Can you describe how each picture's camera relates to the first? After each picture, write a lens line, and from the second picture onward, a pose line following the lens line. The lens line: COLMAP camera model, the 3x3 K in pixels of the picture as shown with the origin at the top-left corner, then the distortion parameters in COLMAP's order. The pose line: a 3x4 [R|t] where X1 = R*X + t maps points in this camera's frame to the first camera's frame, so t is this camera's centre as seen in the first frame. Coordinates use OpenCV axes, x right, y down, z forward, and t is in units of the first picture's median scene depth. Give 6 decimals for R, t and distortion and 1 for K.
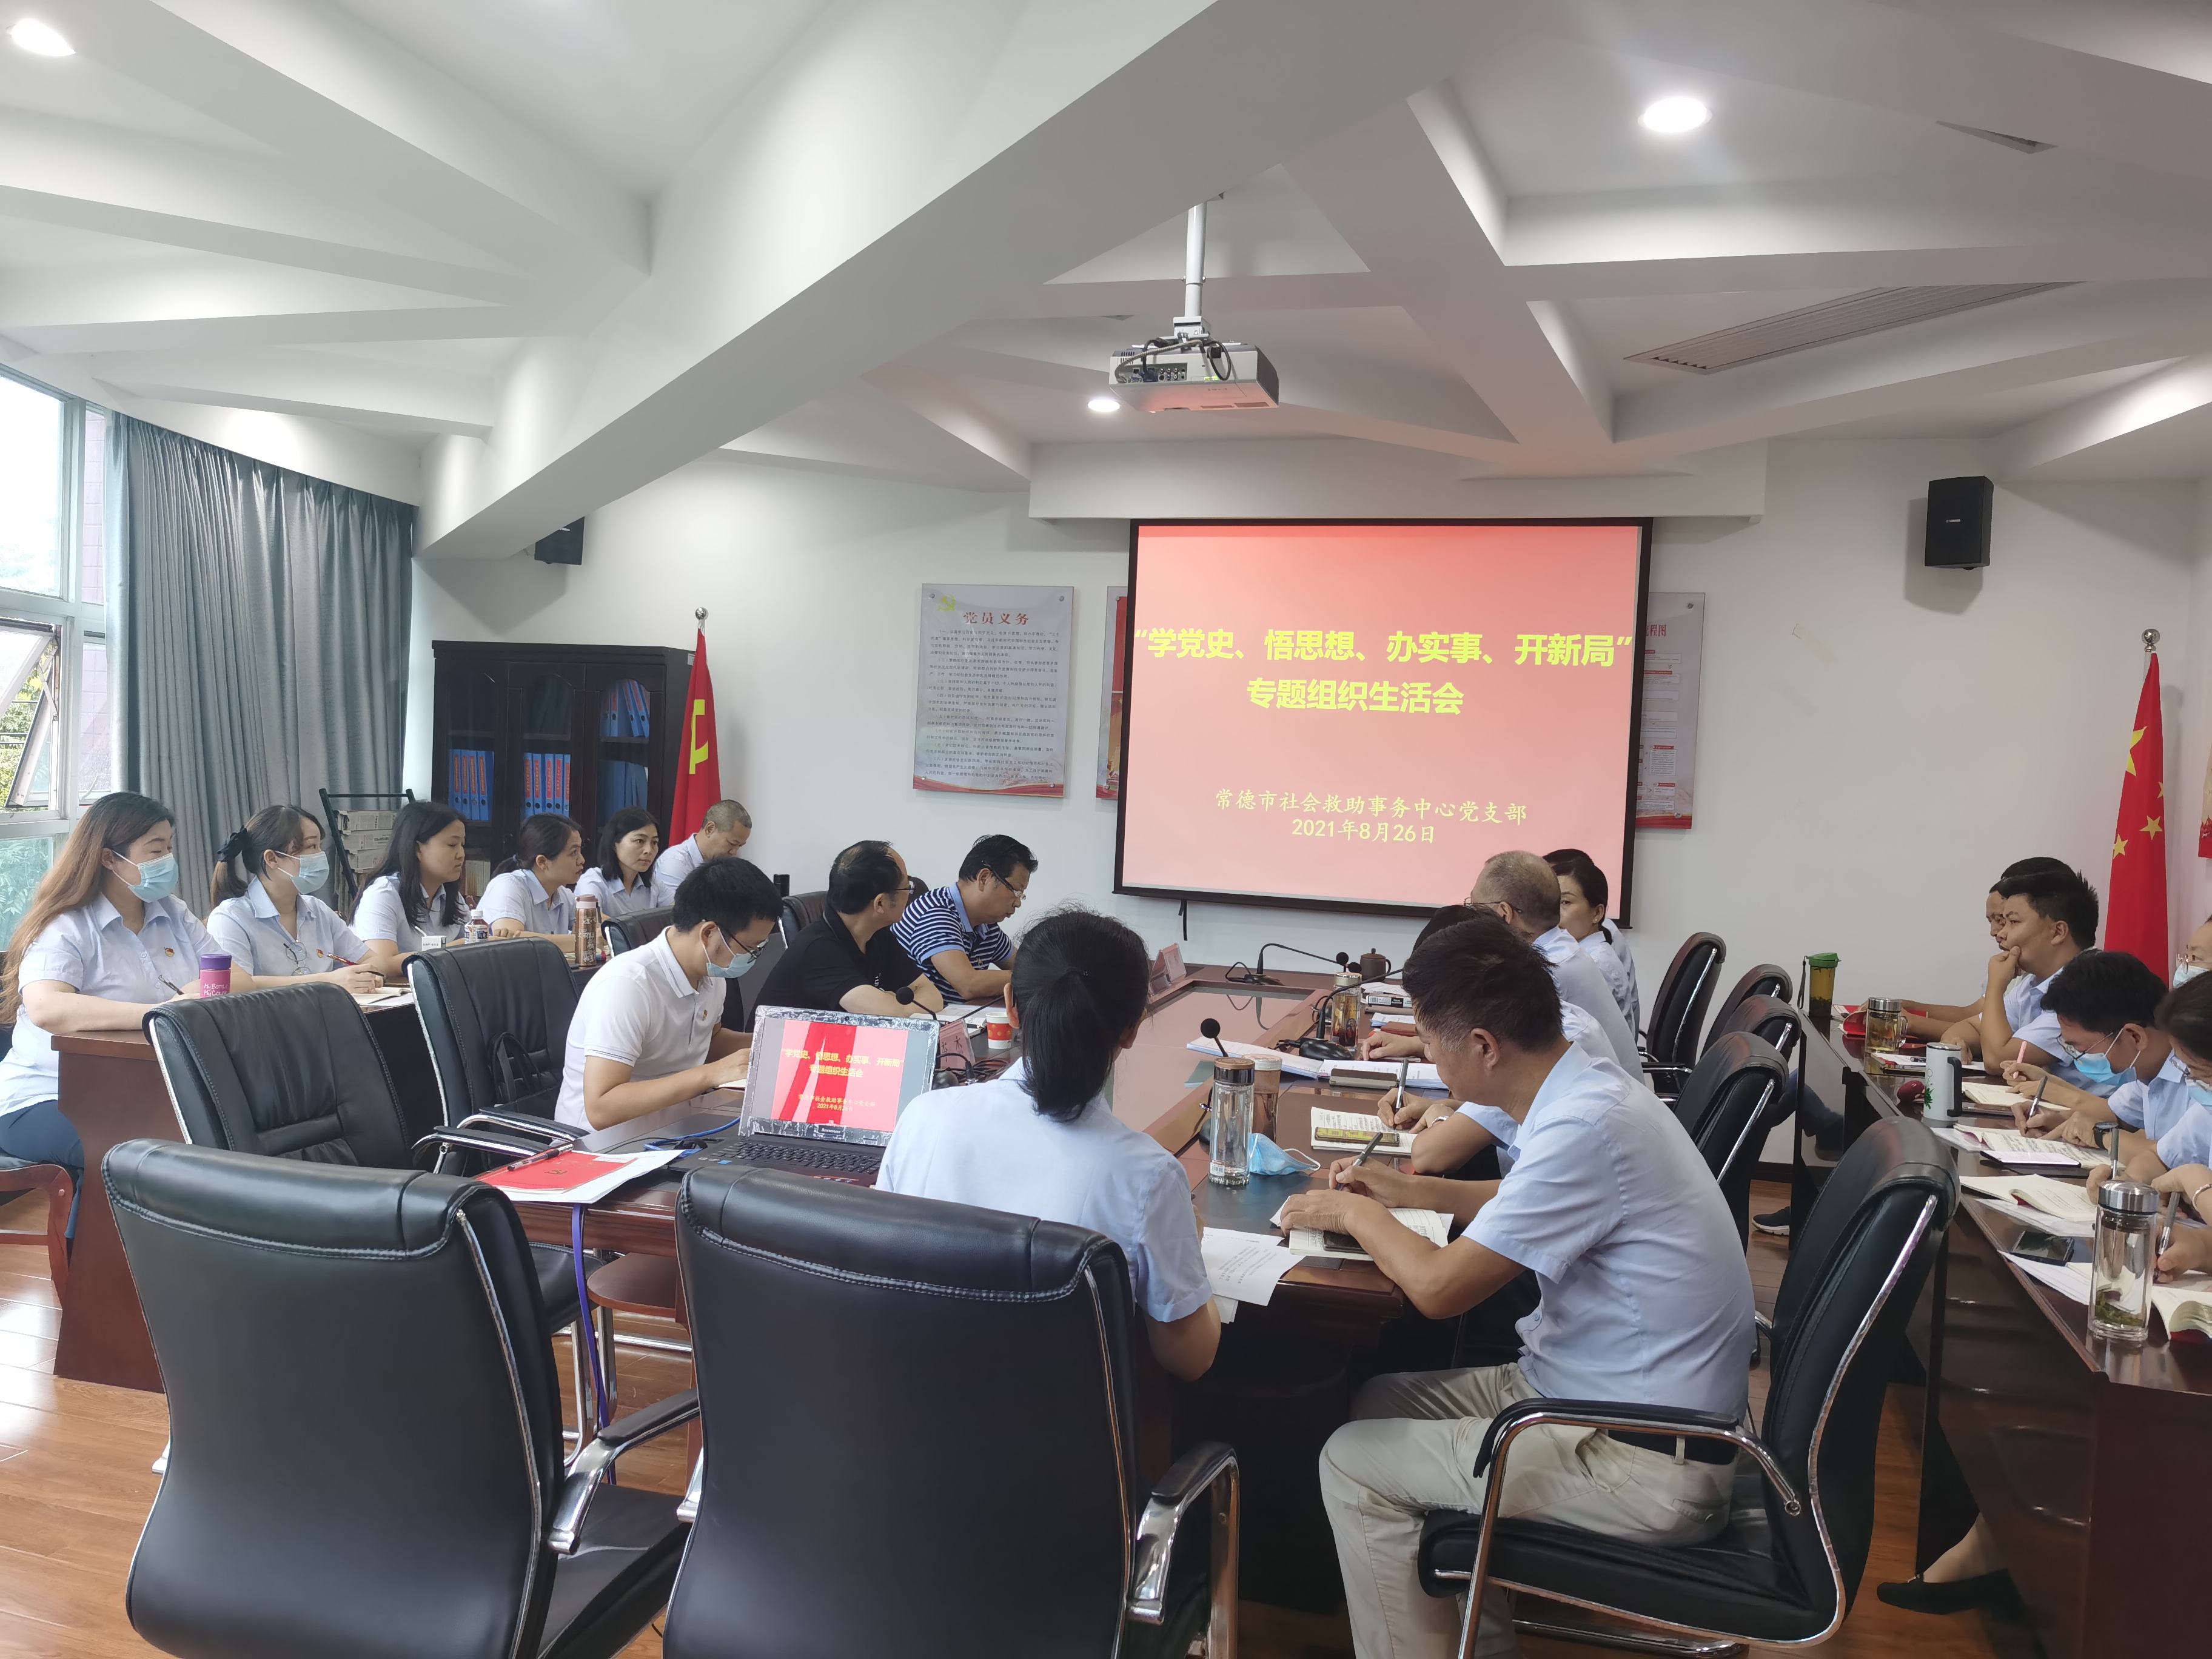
lens RADIAL K [[1737.6, 0, 1112.8], [0, 1737.6, 832.3], [0, 0, 1]] dist [0.049133, -0.031336]
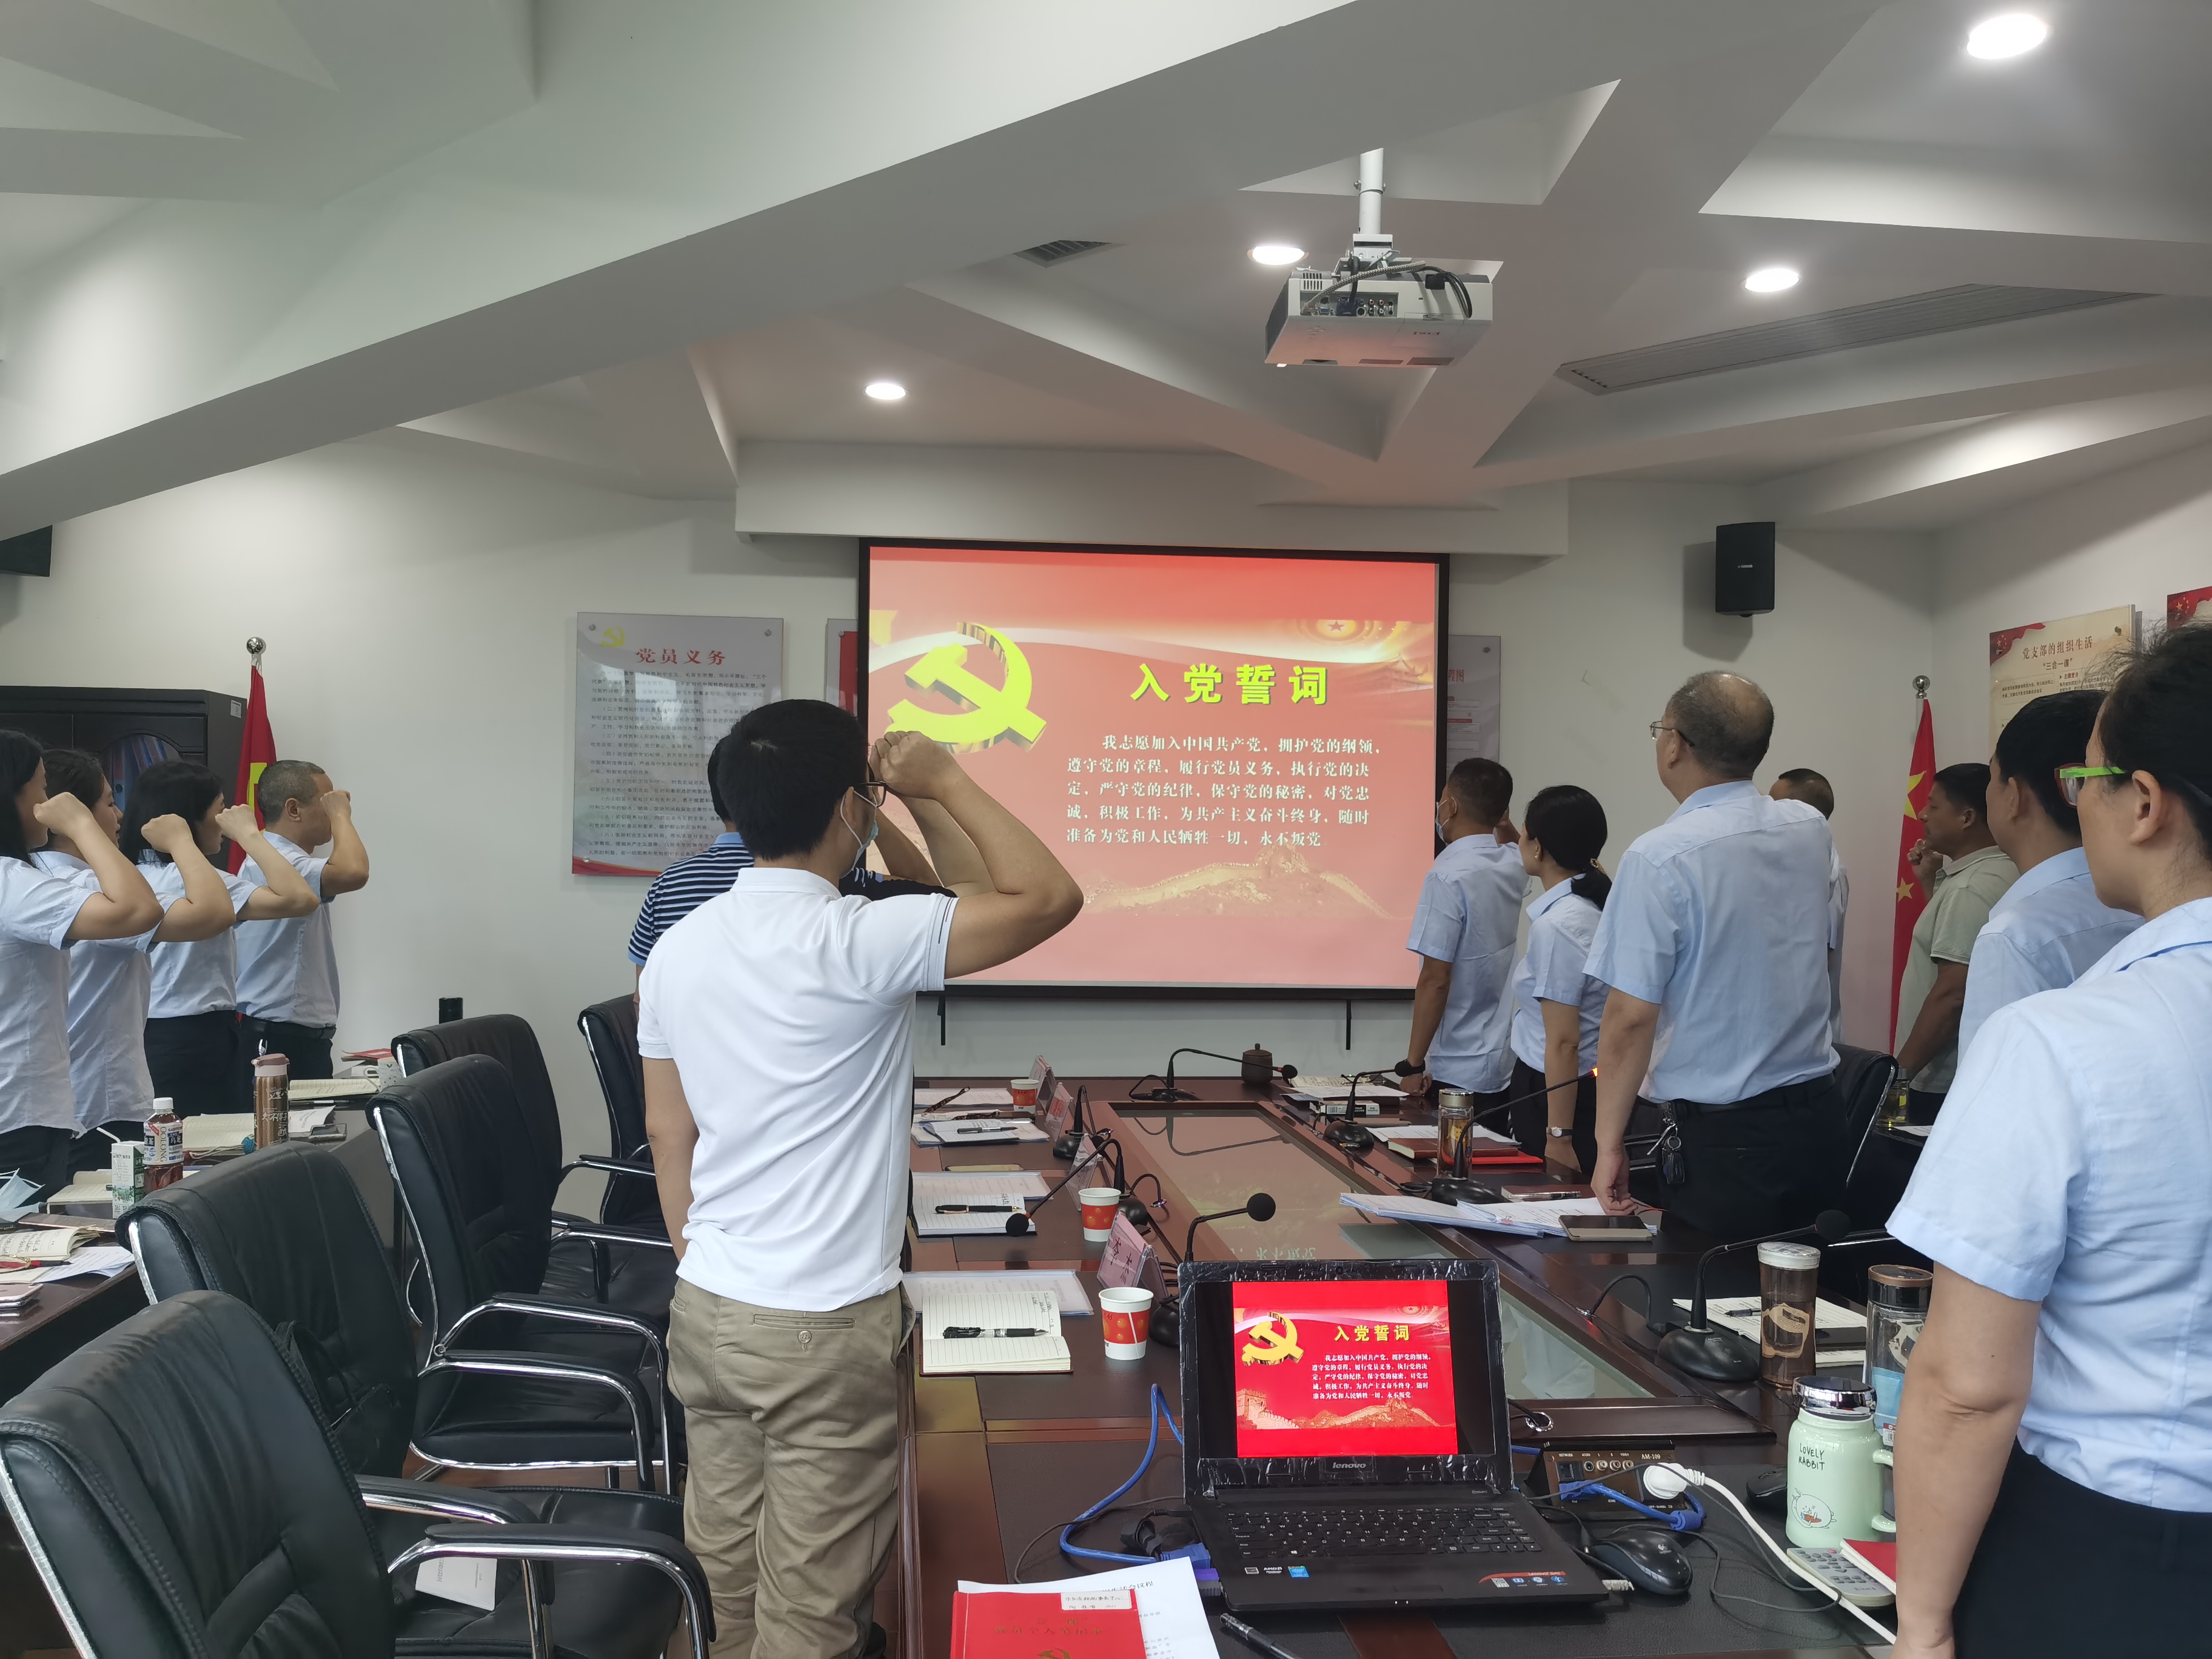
lens RADIAL K [[1737.6, 0, 1114.0], [0, 1737.6, 847.6], [0, 0, 1]] dist [0.049133, -0.031336]
pose [[0.927936, -0.030120, 0.371522, -0.189139], [0.039915, 0.999028, -0.018702, -0.013269], [-0.370597, 0.032184, 0.928236, 0.195212]]
